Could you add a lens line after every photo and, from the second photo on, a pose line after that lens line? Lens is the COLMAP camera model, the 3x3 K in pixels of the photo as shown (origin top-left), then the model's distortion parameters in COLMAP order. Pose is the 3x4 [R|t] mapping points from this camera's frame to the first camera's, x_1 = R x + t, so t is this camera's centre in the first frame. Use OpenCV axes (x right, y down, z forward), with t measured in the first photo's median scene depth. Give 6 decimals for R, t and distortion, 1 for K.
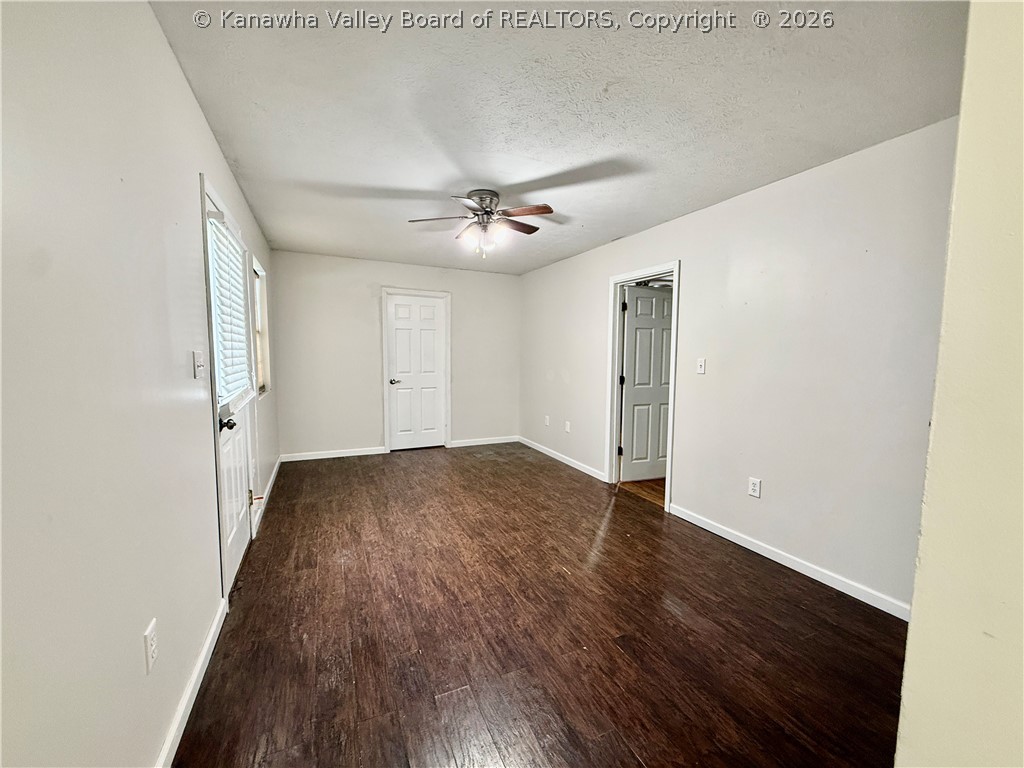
lens RADIAL K [[409.7, 0, 512.9], [0, 409.7, 386.1], [0, 0, 1]] dist [0.000334, -0.000305]
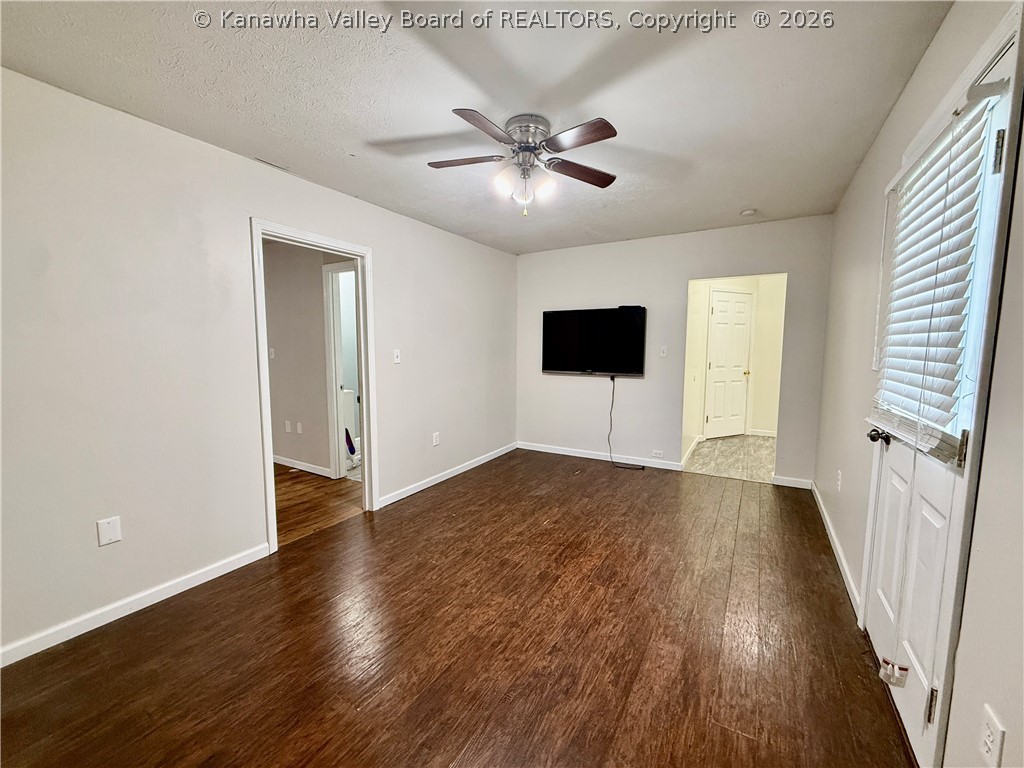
lens RADIAL K [[409.7, 0, 512.5], [0, 409.7, 385.0], [0, 0, 1]] dist [0.000334, -0.000305]
pose [[-0.561165, -0.089187, 0.822885, -0.666158], [0.061508, 0.986936, 0.148912, -0.125257], [-0.825415, 0.134178, -0.548348, 1.433186]]
